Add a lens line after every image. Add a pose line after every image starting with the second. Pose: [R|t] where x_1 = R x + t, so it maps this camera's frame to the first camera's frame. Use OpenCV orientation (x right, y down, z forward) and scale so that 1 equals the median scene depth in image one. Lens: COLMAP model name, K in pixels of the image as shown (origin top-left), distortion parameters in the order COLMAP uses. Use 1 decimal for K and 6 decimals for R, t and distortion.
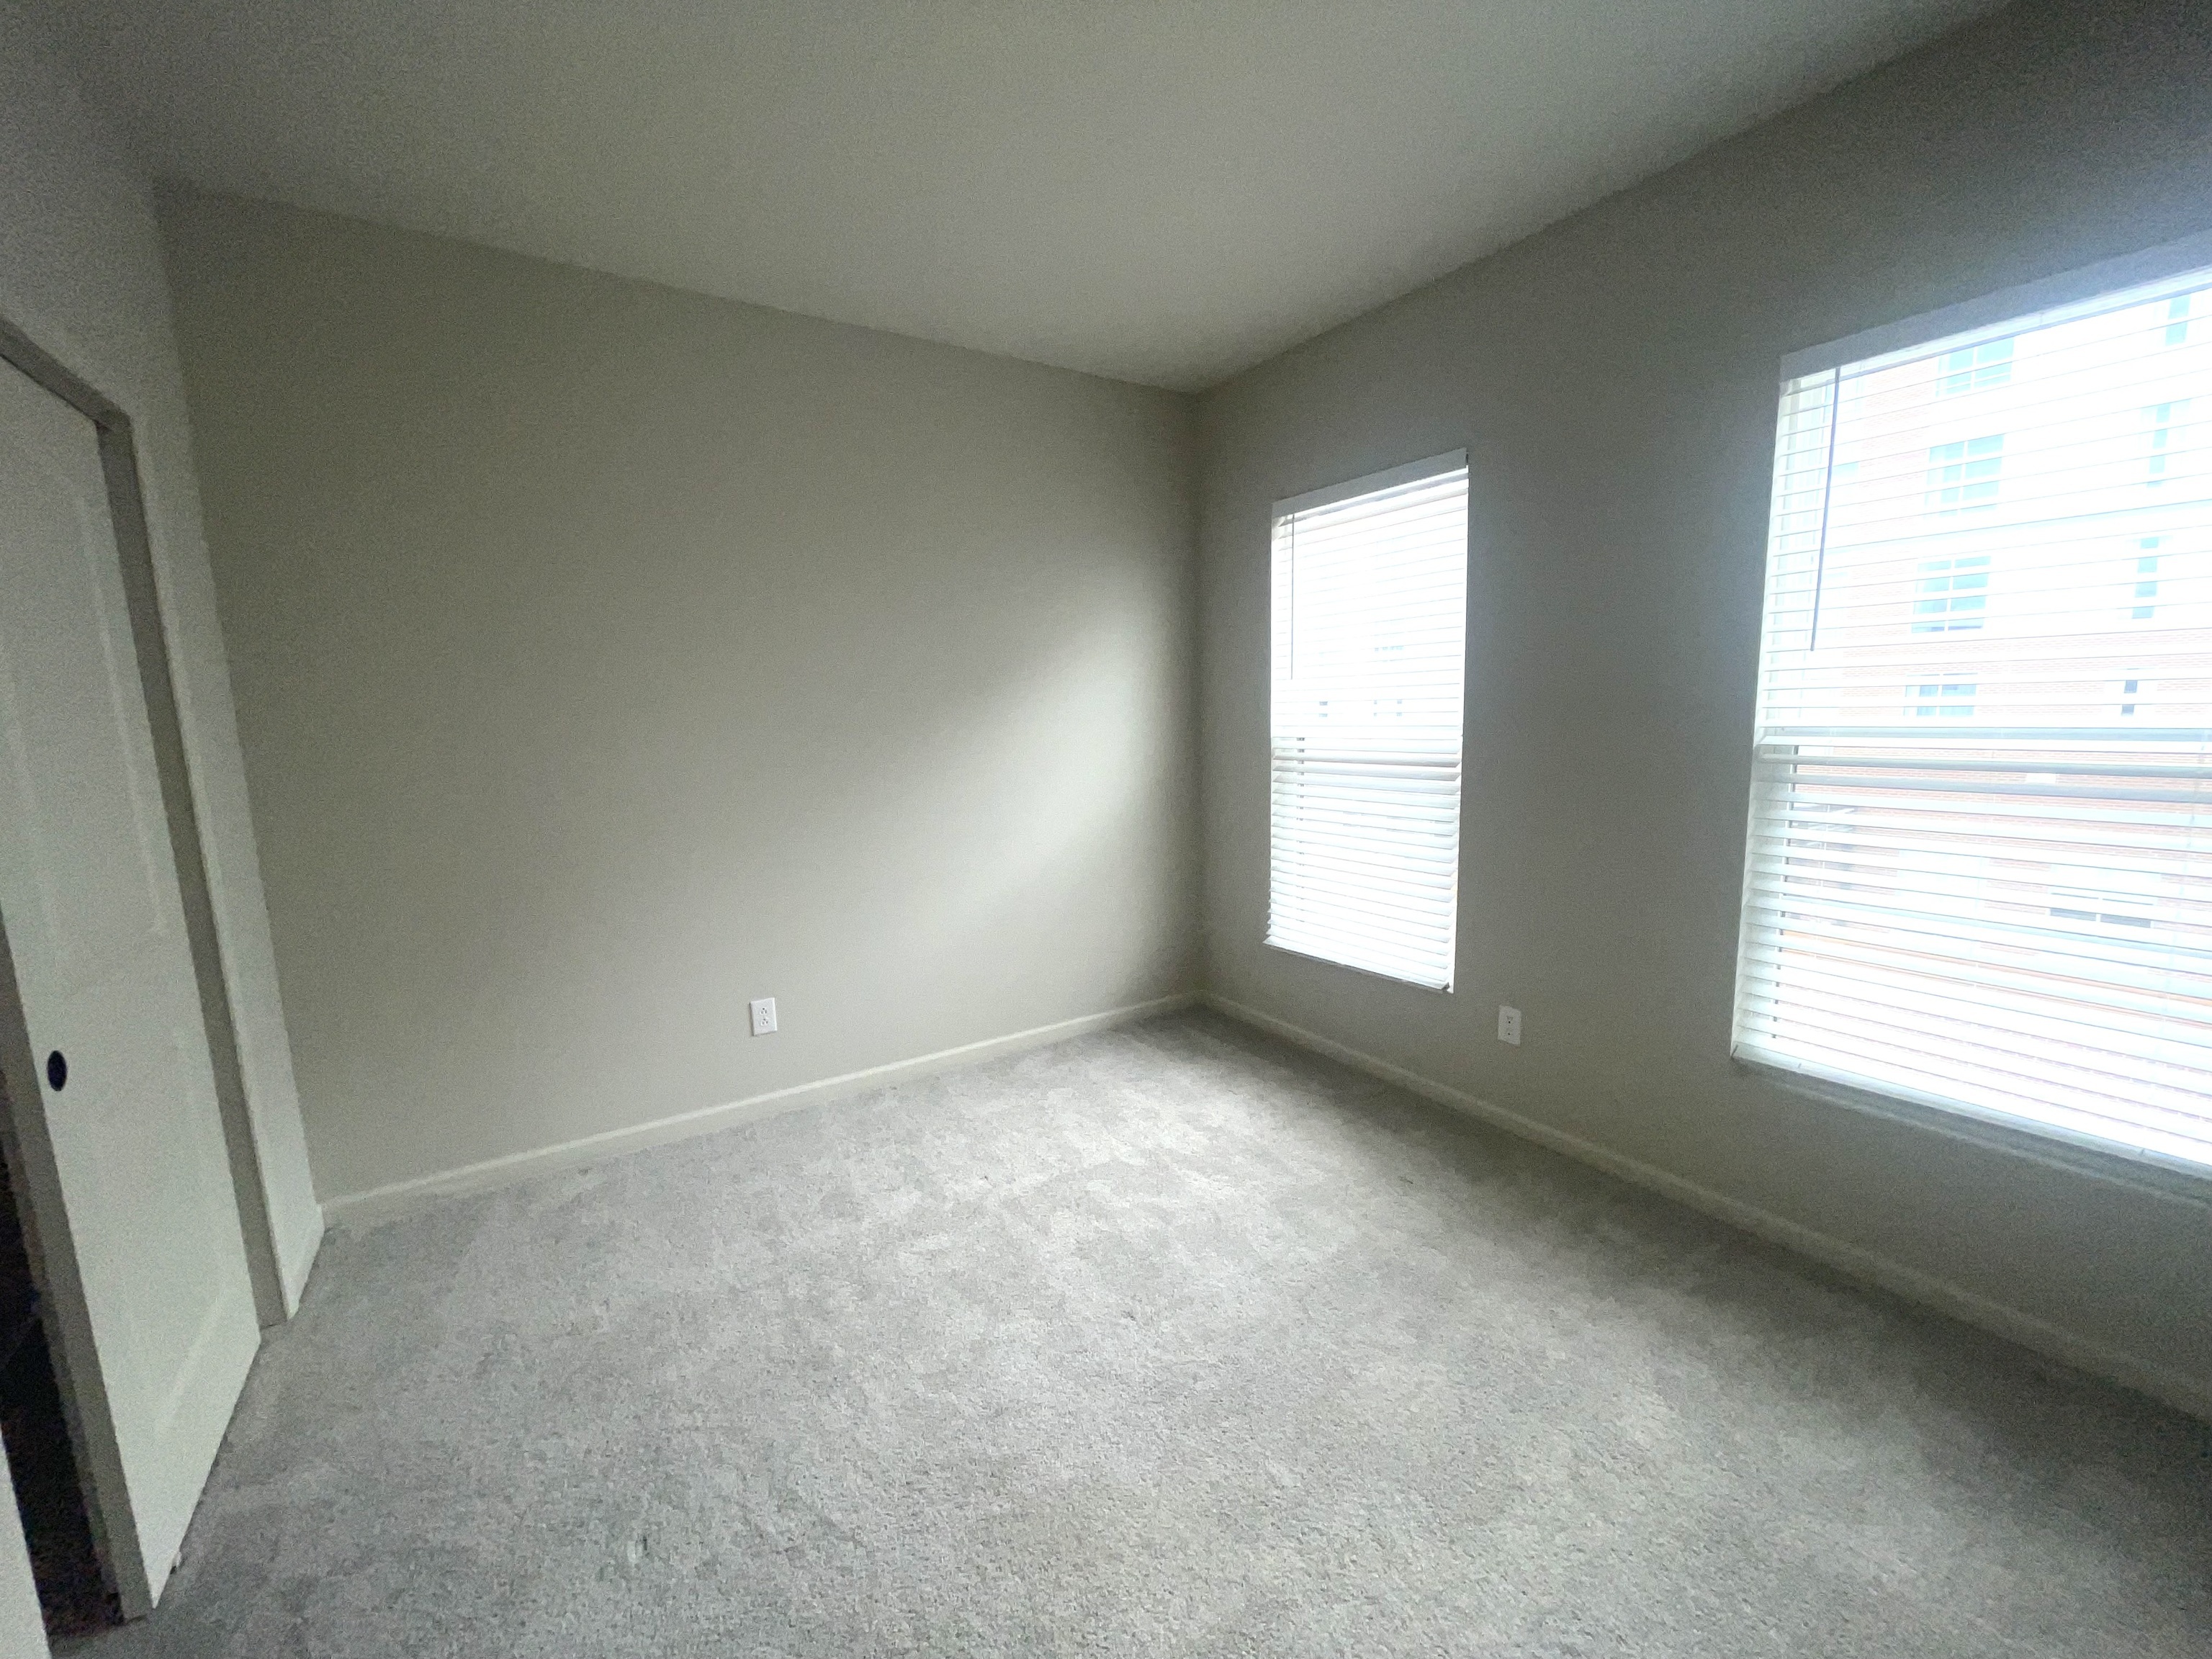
lens RADIAL K [[878.3, 0, 1092.5], [0, 878.3, 835.5], [0, 0, 1]] dist [-0.000973, -0.000276]
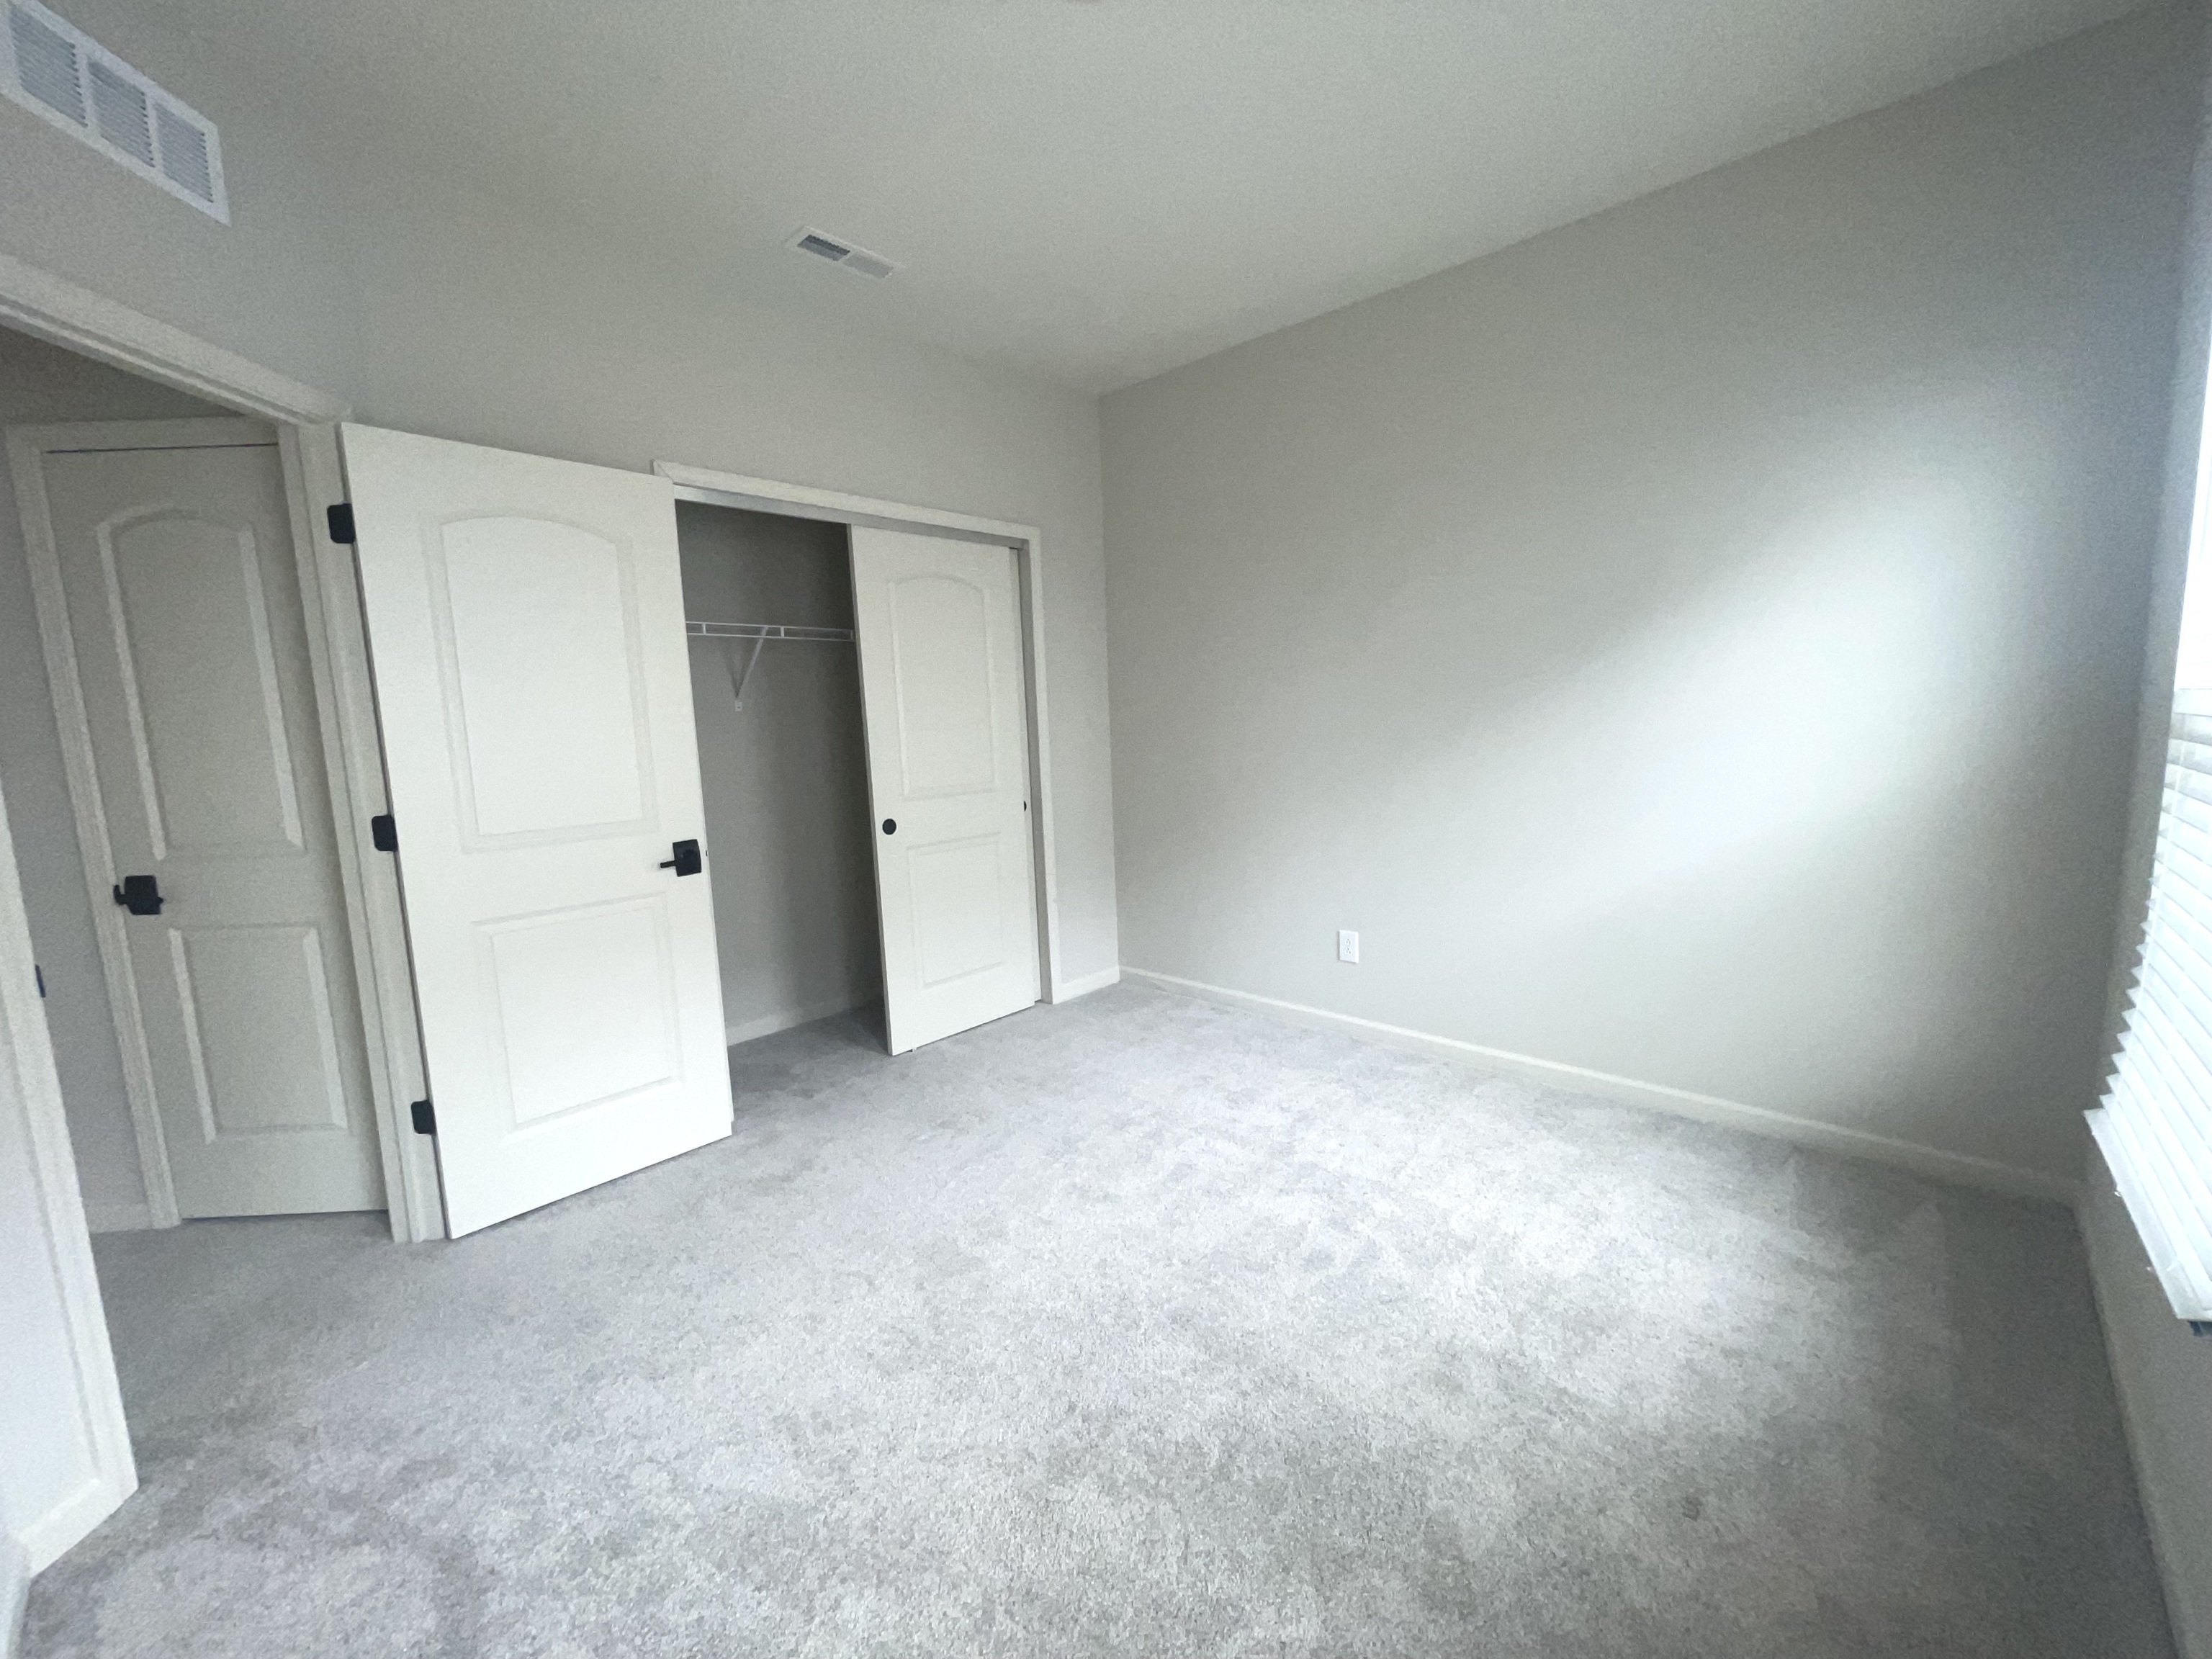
lens RADIAL K [[898.6, 0, 1108.0], [0, 898.6, 826.2], [0, 0, 1]] dist [0.001293, -0.000066]
pose [[0.248145, 0.136024, -0.959125, 0.620197], [-0.108636, 0.987755, 0.111977, -0.039042], [0.962612, 0.076409, 0.259883, 0.395222]]
